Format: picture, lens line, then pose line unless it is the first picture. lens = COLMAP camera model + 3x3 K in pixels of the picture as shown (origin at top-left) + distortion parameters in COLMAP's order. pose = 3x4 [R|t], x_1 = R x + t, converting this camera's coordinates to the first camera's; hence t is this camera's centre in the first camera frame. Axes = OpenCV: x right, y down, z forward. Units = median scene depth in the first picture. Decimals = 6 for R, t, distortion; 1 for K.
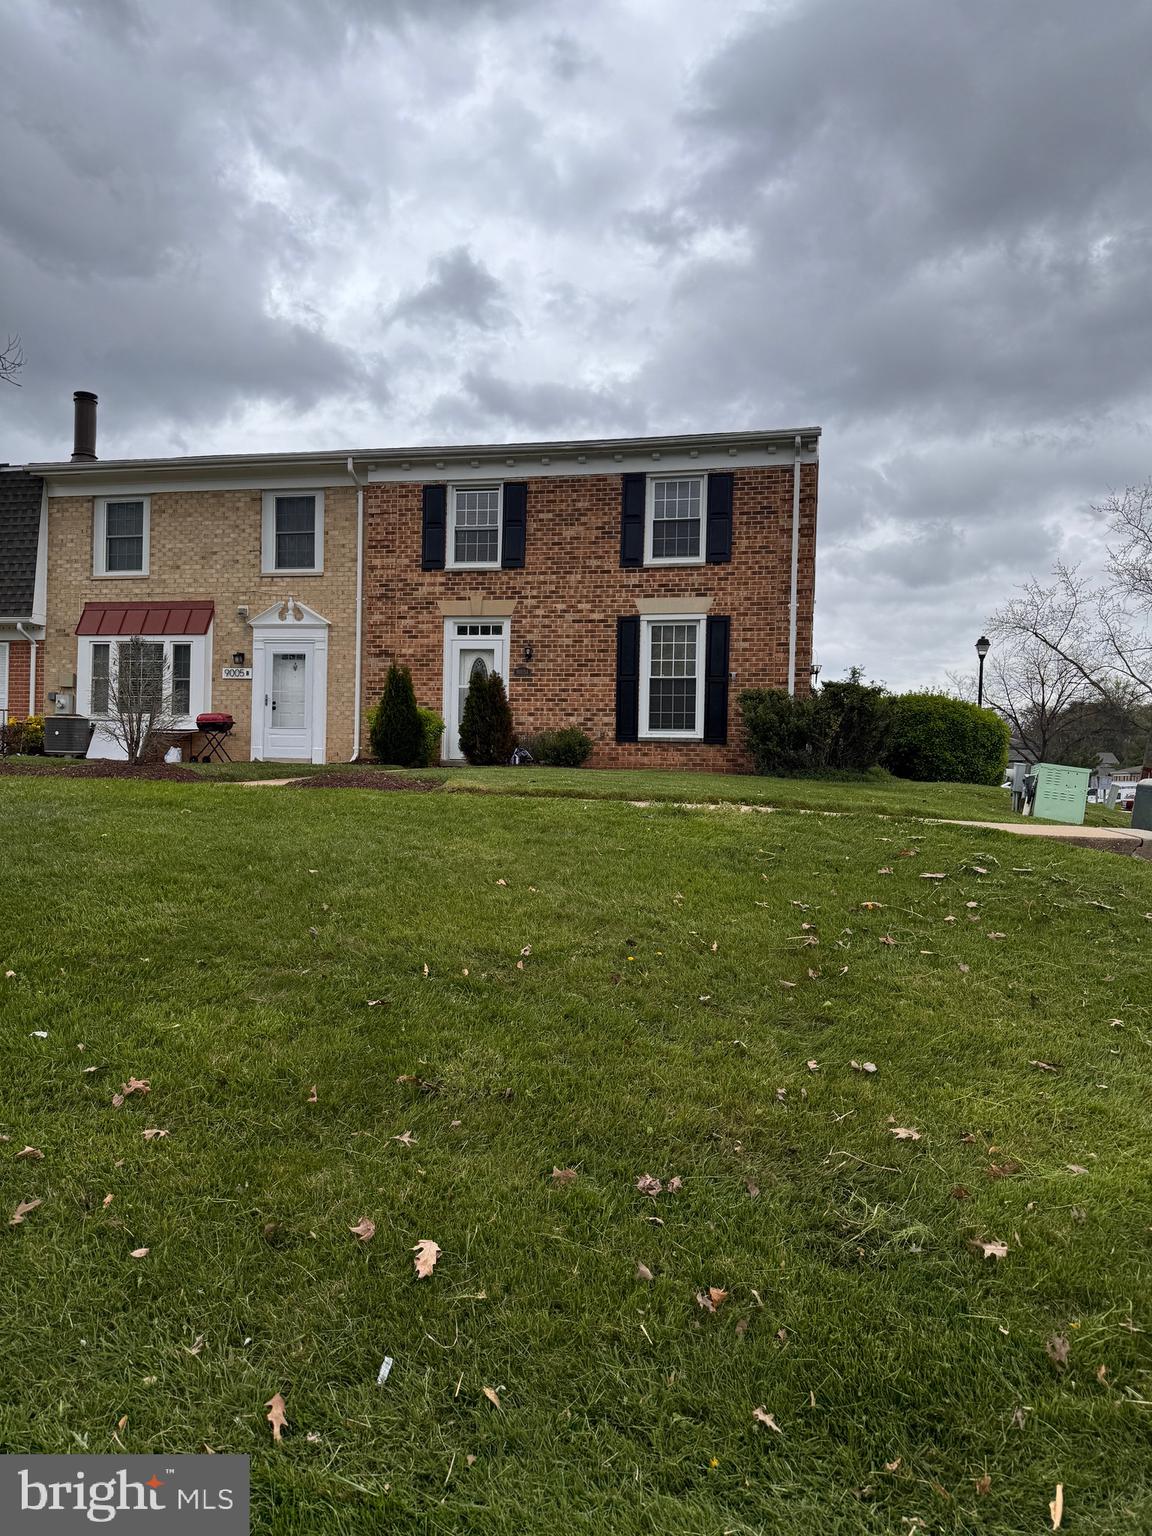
lens RADIAL K [[1218.9, 0, 571.1], [0, 1218.9, 776.6], [0, 0, 1]] dist [0.168418, -0.002760]
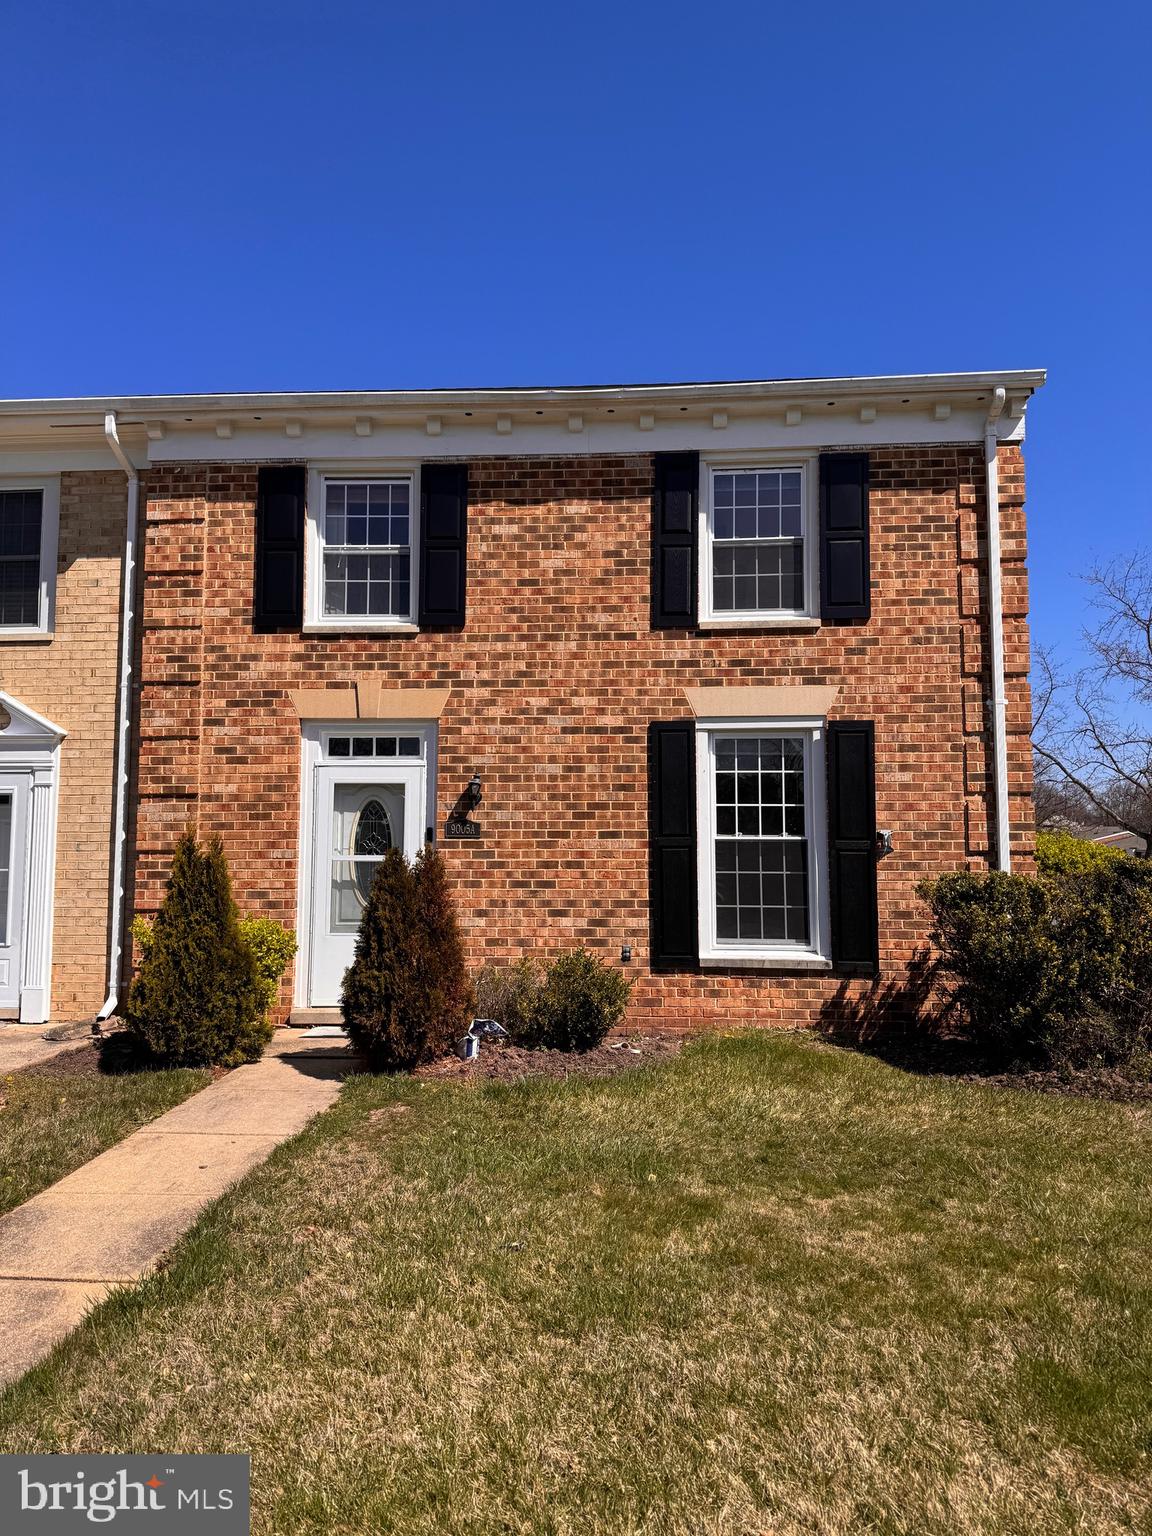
lens RADIAL K [[1073.9, 0, 582.4], [0, 1073.9, 763.5], [0, 0, 1]] dist [0.114484, -0.138862]
pose [[0.985483, -0.007404, 0.169610, -0.067423], [0.019070, 0.997554, -0.067255, -0.083133], [-0.168697, 0.069513, 0.983214, 0.558702]]
